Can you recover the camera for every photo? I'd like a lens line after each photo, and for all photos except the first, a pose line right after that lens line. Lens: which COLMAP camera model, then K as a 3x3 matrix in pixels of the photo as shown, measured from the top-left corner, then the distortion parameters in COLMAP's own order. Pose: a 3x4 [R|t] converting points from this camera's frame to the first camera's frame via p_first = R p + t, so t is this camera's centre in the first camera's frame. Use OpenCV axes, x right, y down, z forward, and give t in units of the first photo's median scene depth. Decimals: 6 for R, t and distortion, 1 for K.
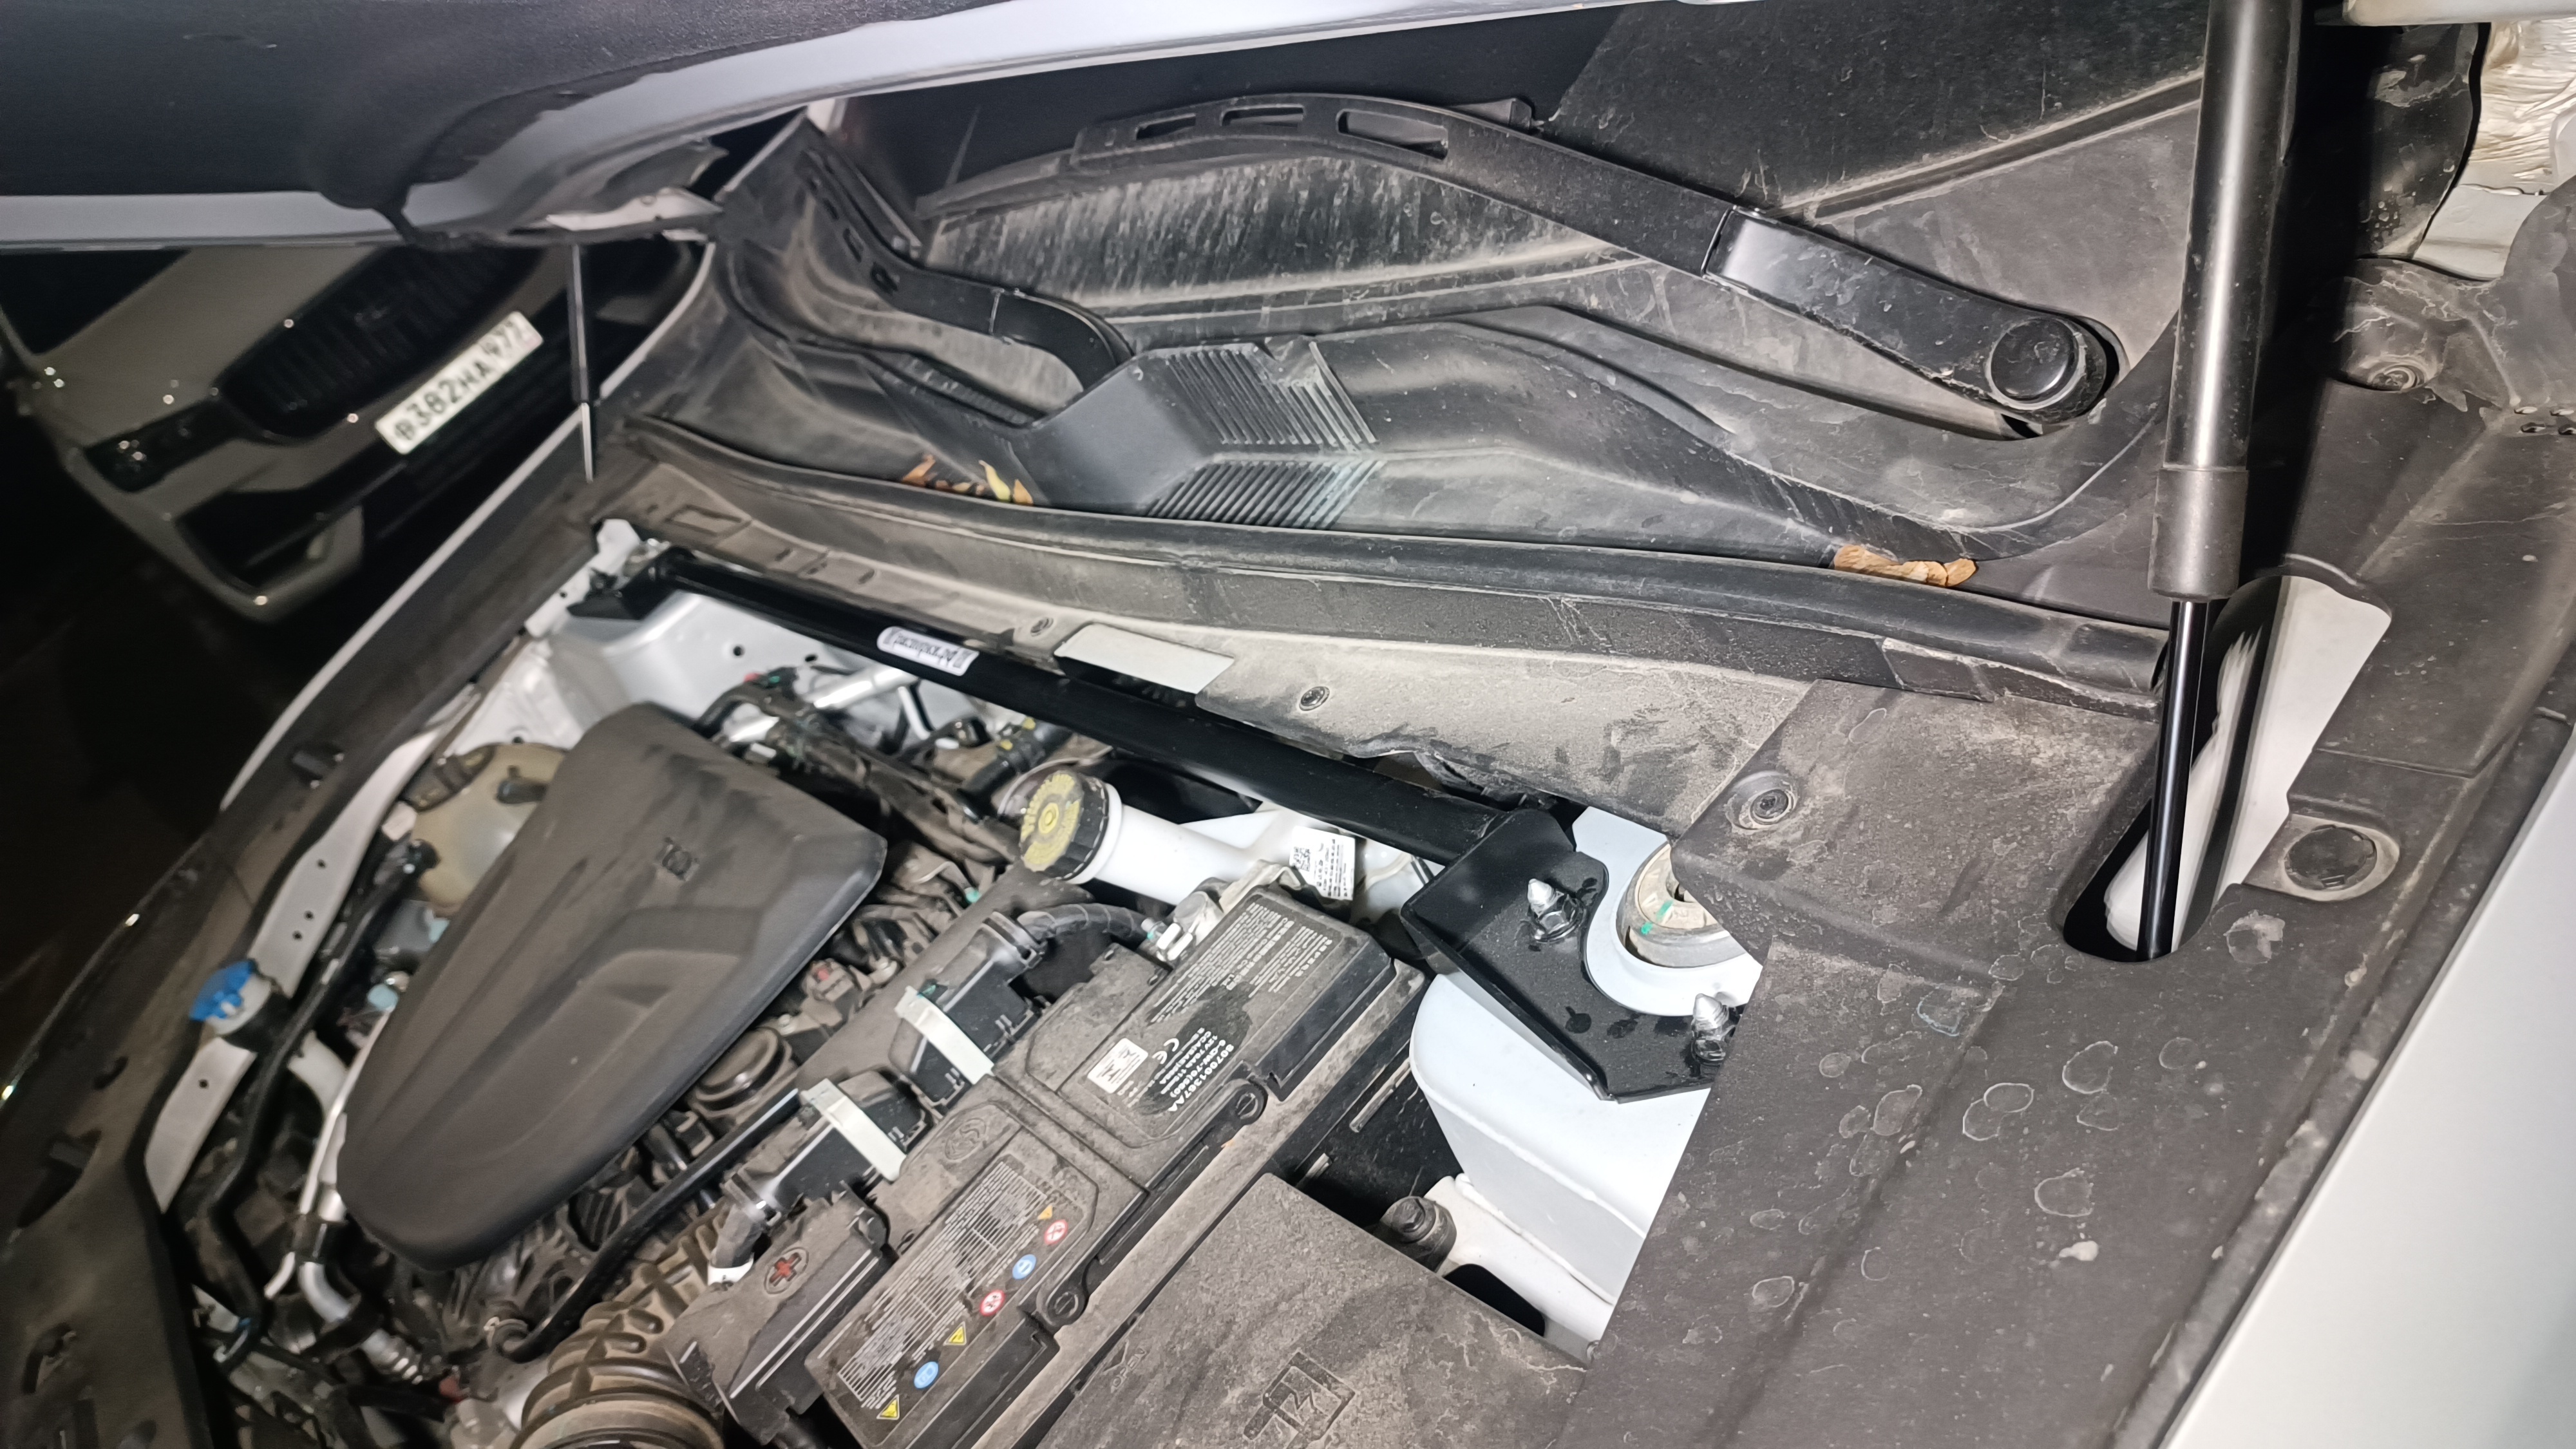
lens RADIAL K [[1916.2, 0, 1288.0], [0, 1916.2, 724.5], [0, 0, 1]] dist [0.023143, -0.005536]
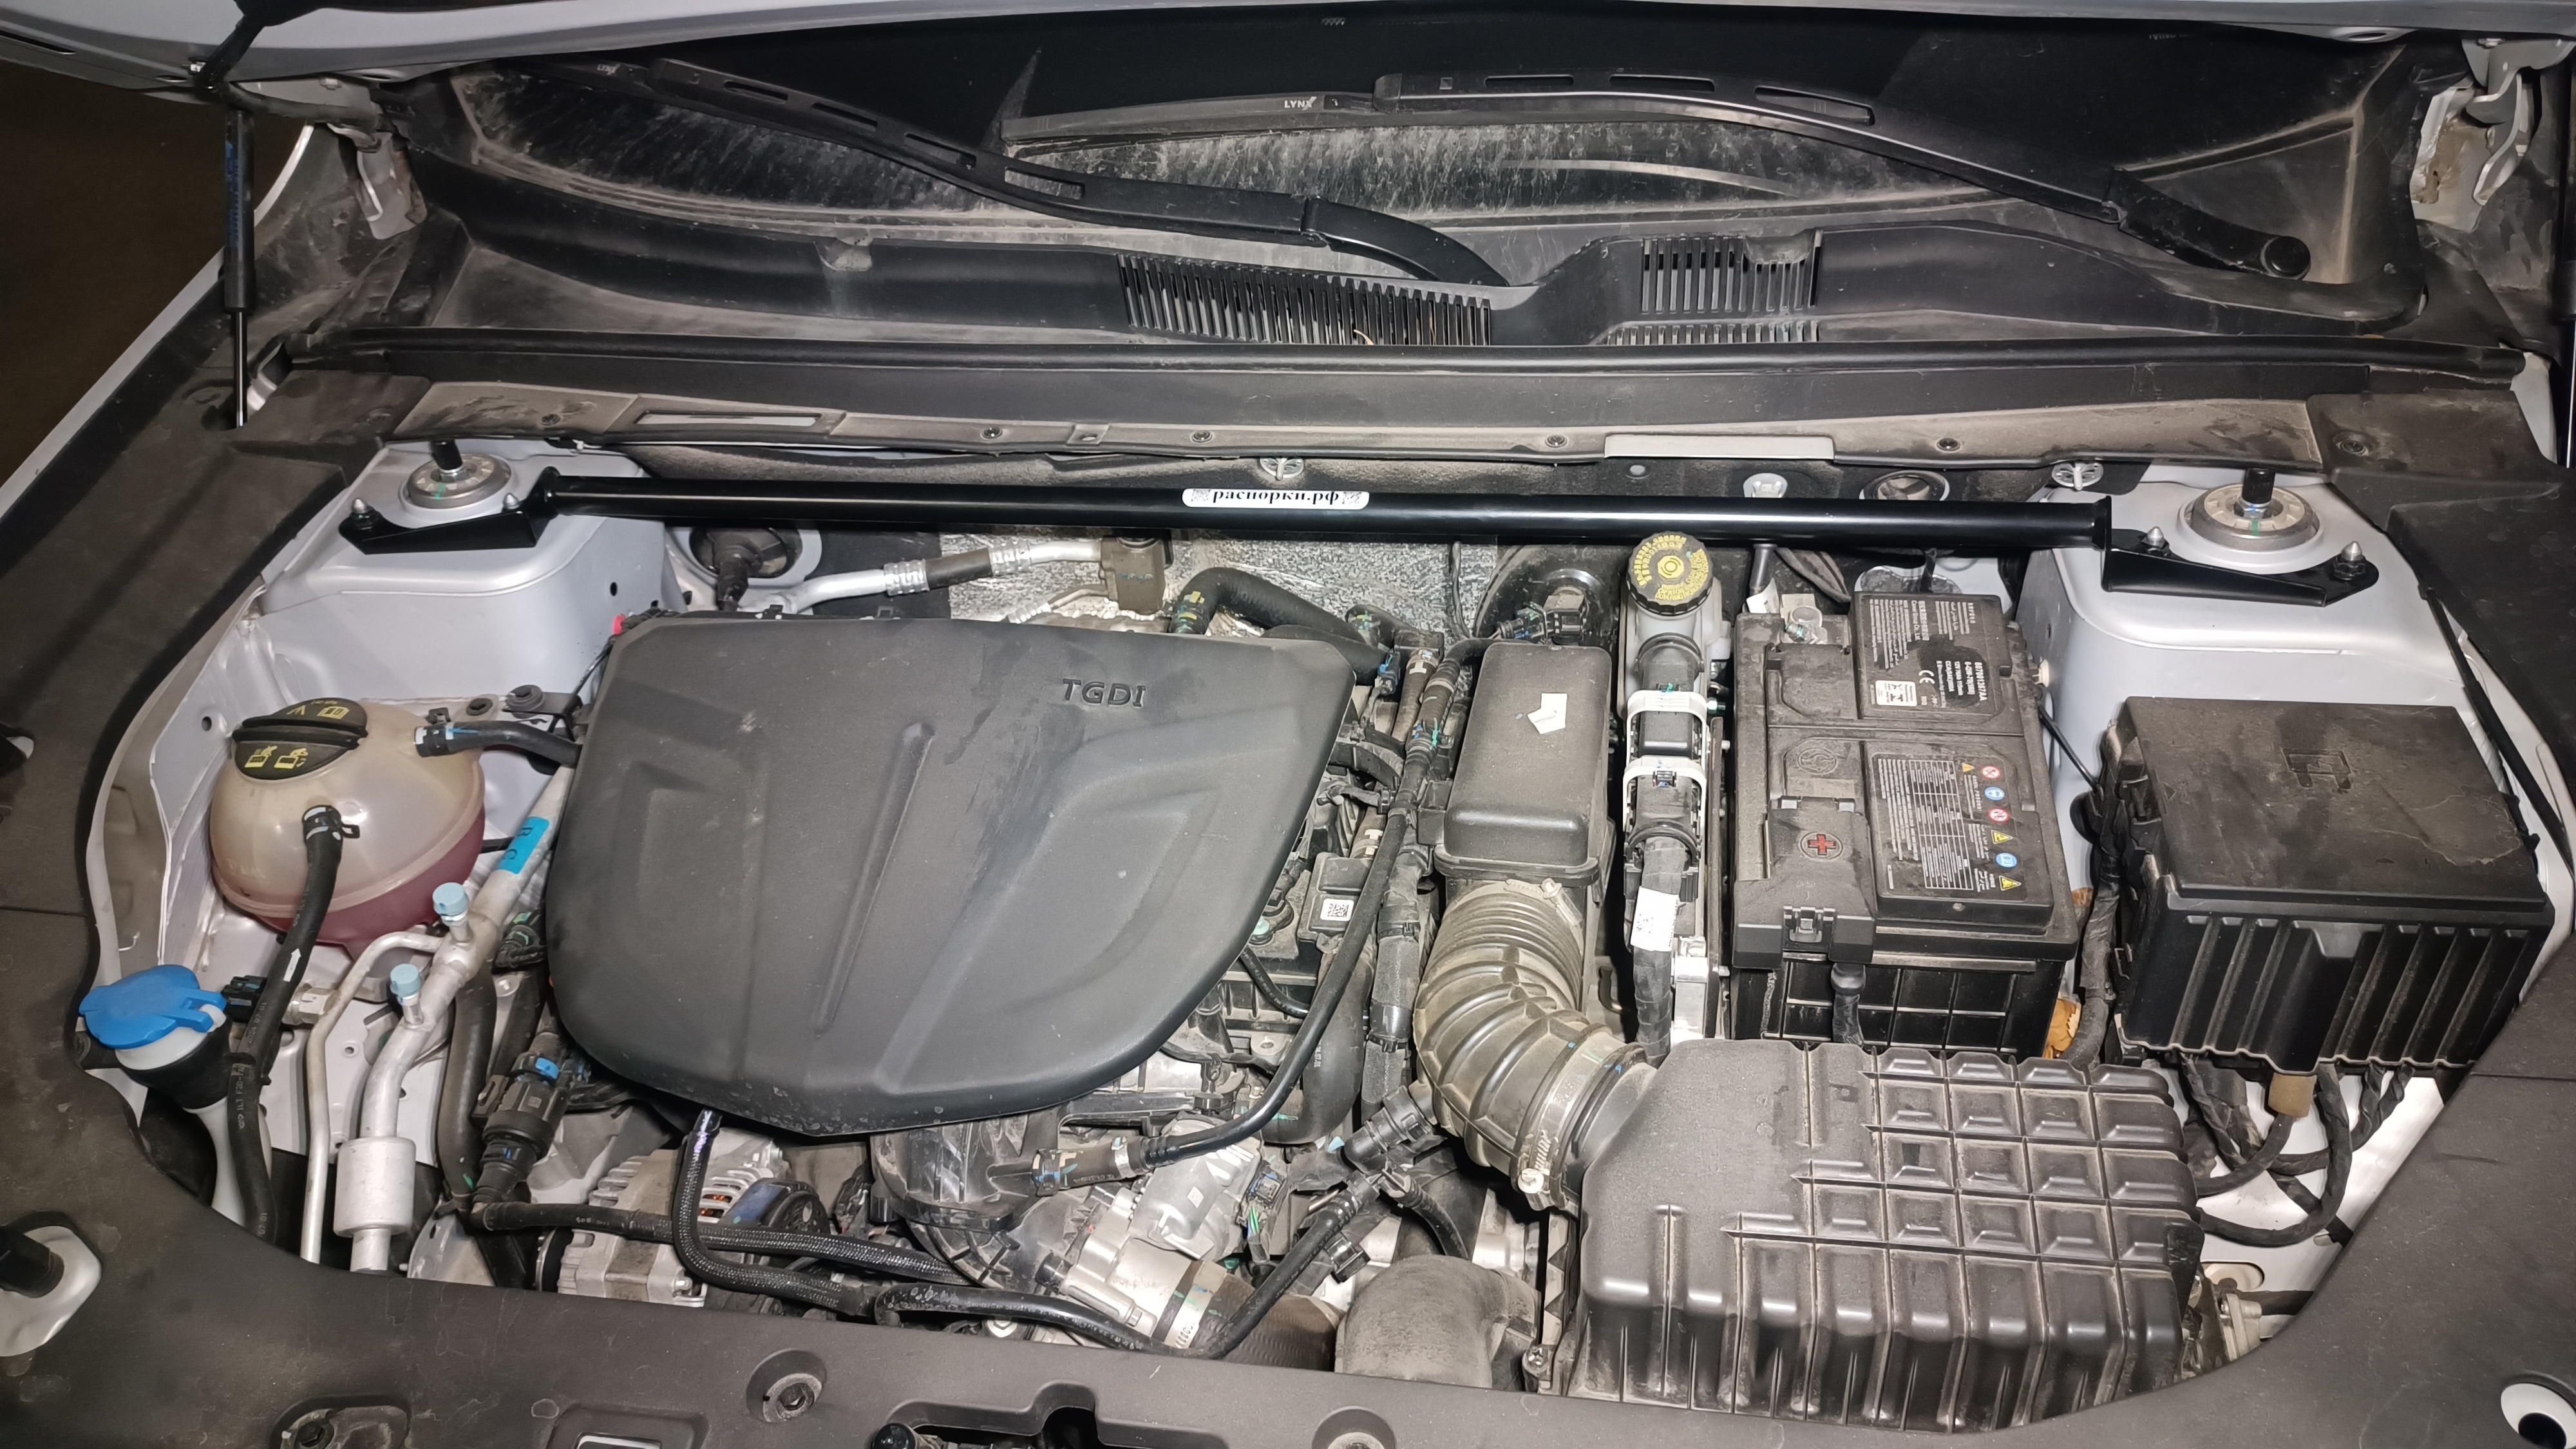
lens RADIAL K [[1916.2, 0, 1288.0], [0, 1916.2, 724.5], [0, 0, 1]] dist [0.023143, -0.005536]
pose [[0.689651, -0.033091, 0.723385, -1.330458], [0.121071, 0.990163, -0.070131, 0.228162], [-0.713949, 0.135947, 0.686874, 0.321664]]
